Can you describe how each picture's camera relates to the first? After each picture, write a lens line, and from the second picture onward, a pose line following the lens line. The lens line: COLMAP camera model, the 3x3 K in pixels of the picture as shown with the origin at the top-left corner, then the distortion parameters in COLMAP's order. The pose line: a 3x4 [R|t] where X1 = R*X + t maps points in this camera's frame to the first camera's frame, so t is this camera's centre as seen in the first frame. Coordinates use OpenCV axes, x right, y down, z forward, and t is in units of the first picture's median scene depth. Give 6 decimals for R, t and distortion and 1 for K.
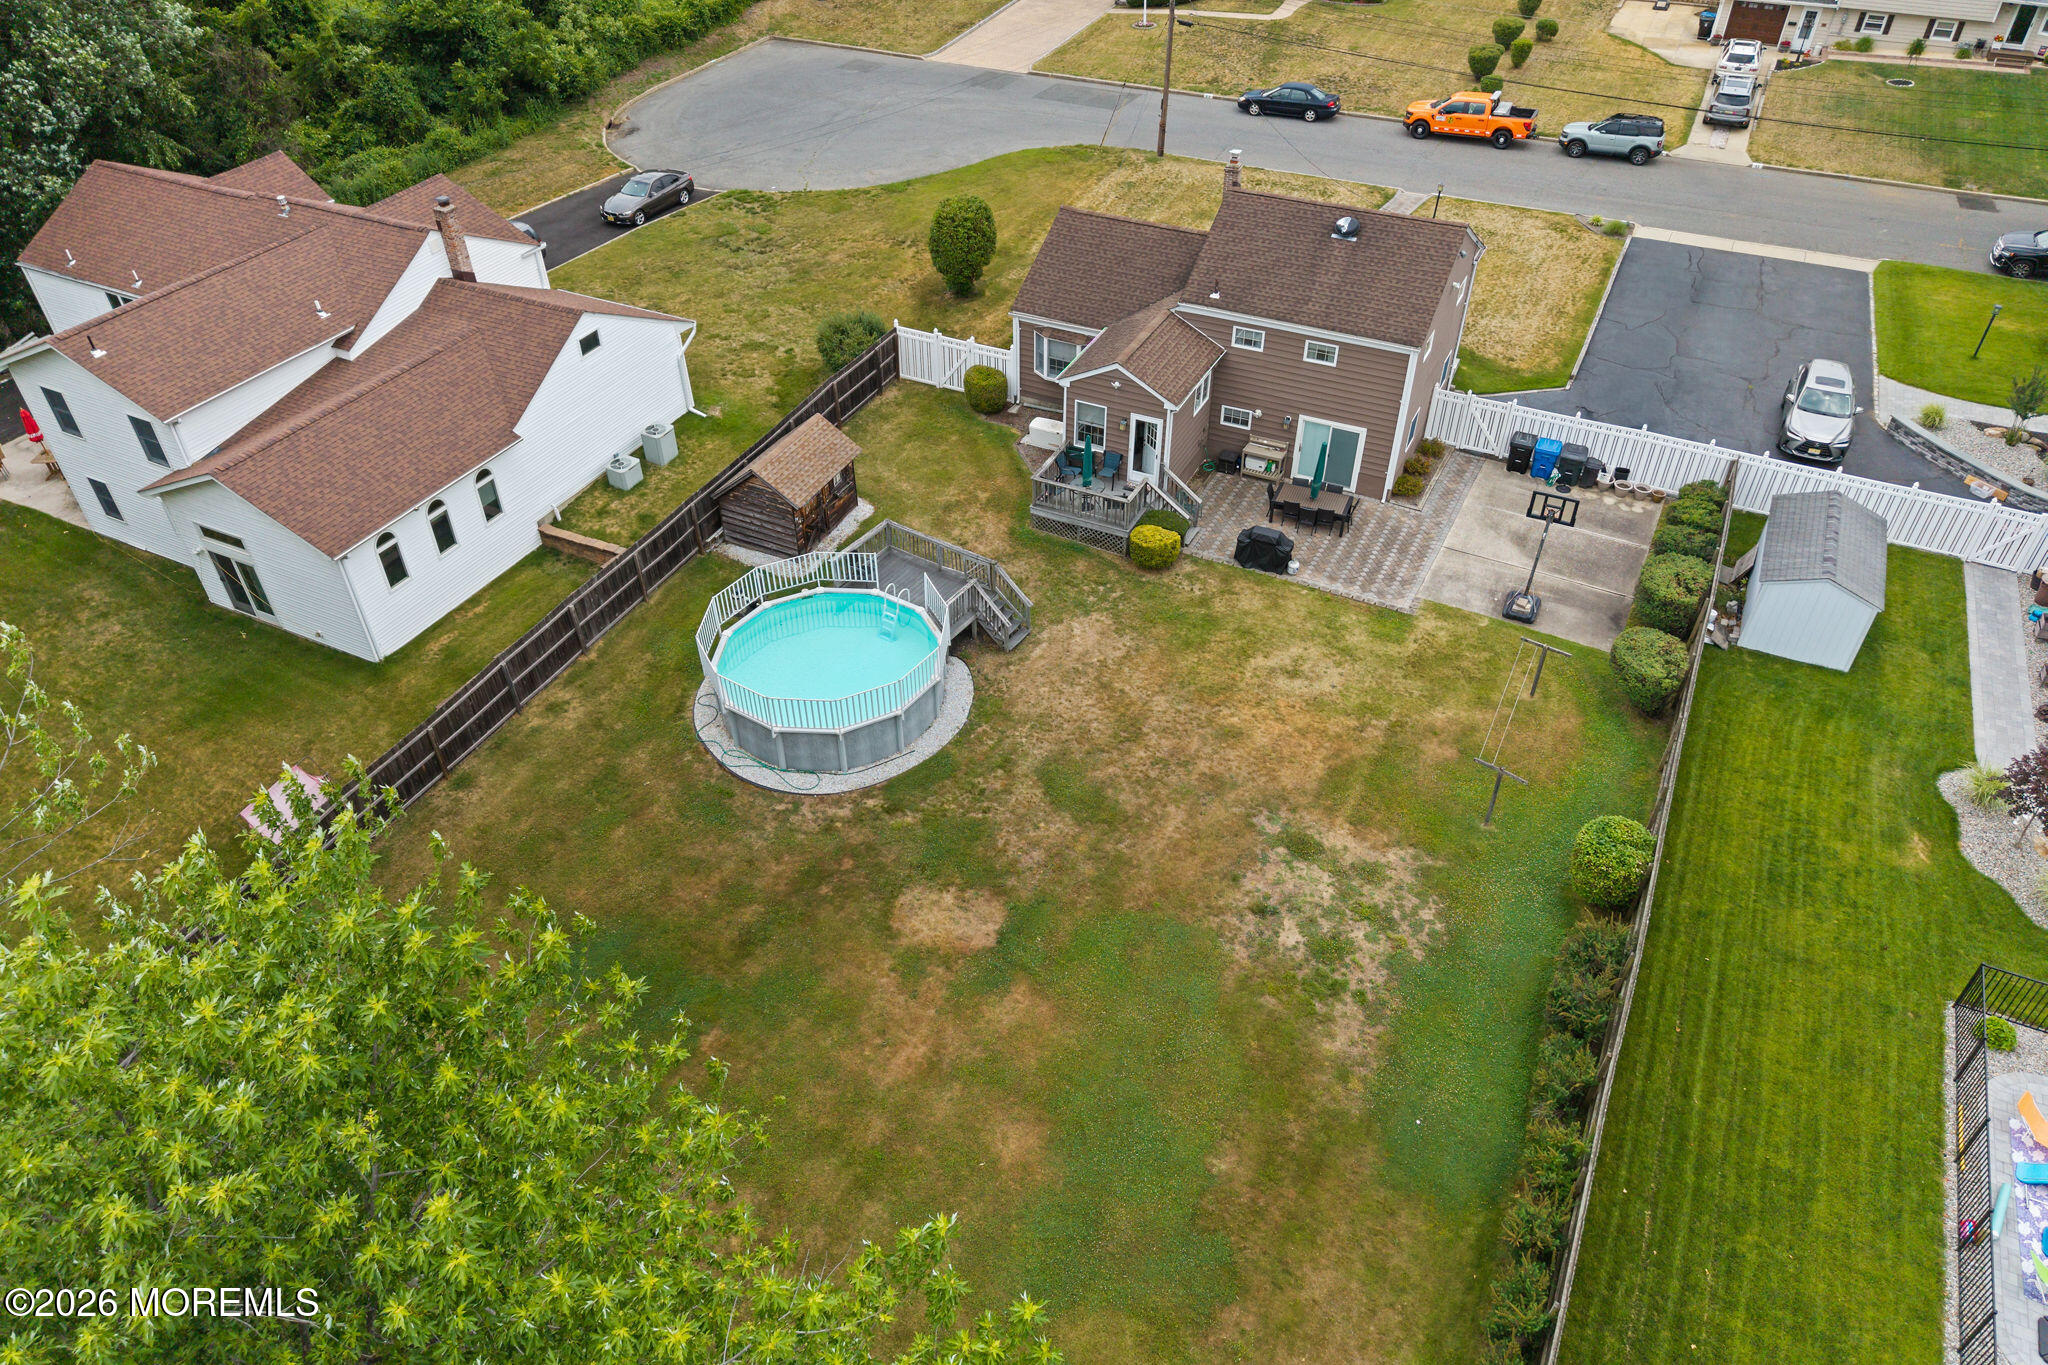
lens RADIAL K [[1375.0, 0, 1024.0], [0, 1375.0, 682.5], [0, 0, 1]] dist [0.083499, -0.116400]
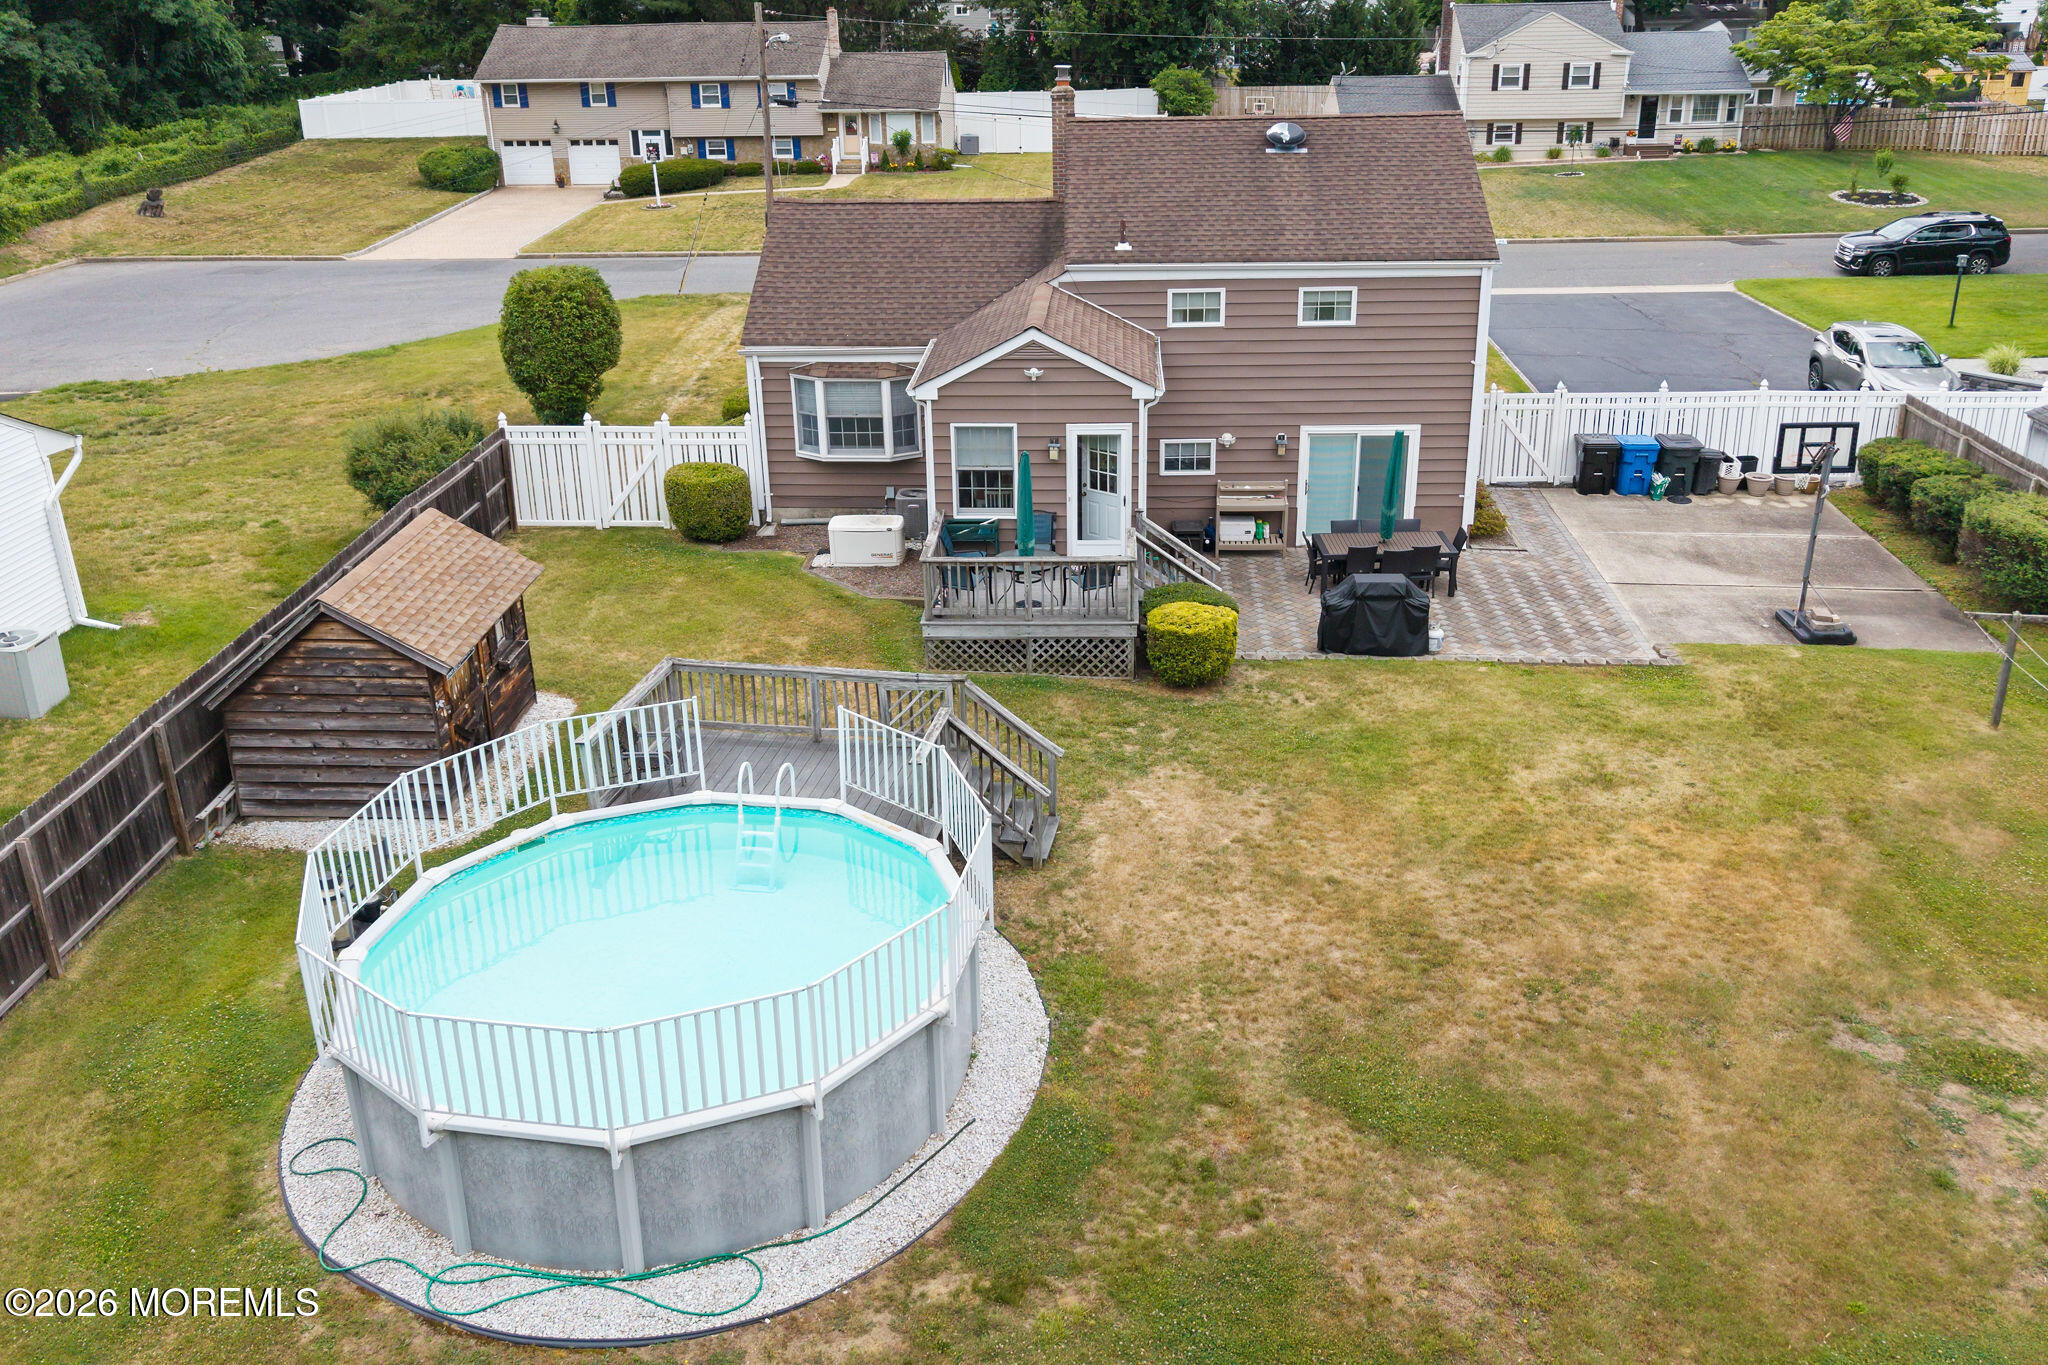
lens RADIAL K [[1674.3, 0, 1052.4], [0, 1674.3, 592.3], [0, 0, 1]] dist [0.035251, -0.057256]
pose [[0.914524, -0.145790, 0.377348, -0.172042], [0.265634, 0.919940, -0.288355, 0.044999], [-0.305098, 0.363944, 0.880034, 0.450597]]
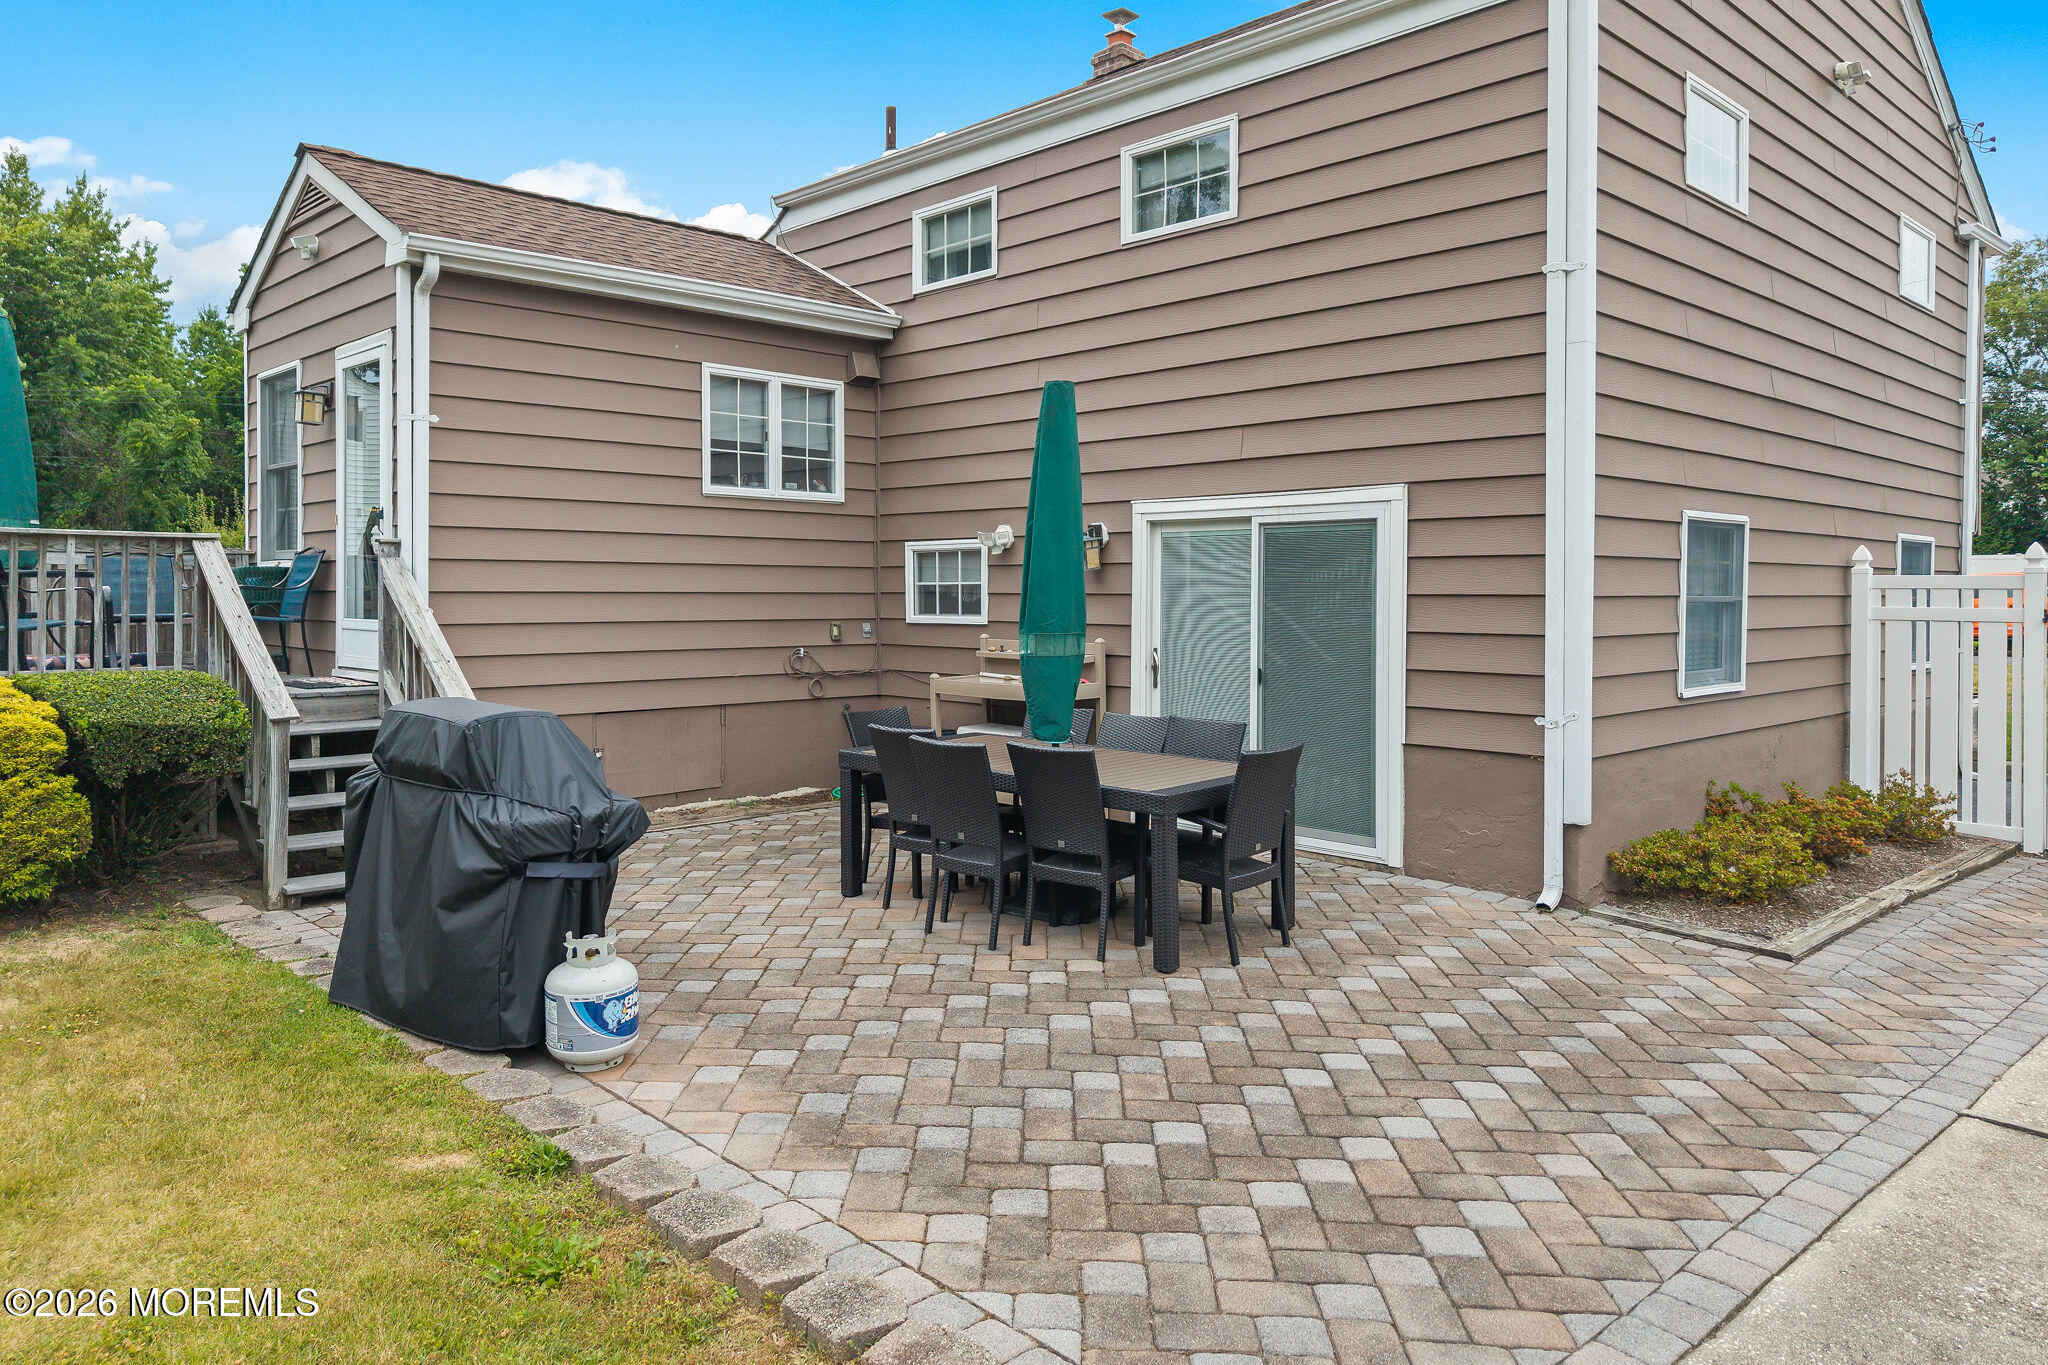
lens RADIAL K [[1400.9, 0, 1021.5], [0, 1400.9, 586.4], [0, 0, 1]] dist [0.074413, -0.030640]
pose [[0.941916, 0.010613, -0.335680, 0.263963], [-0.222333, 0.768829, -0.599558, -0.042550], [0.251718, 0.639366, 0.726532, 0.853874]]
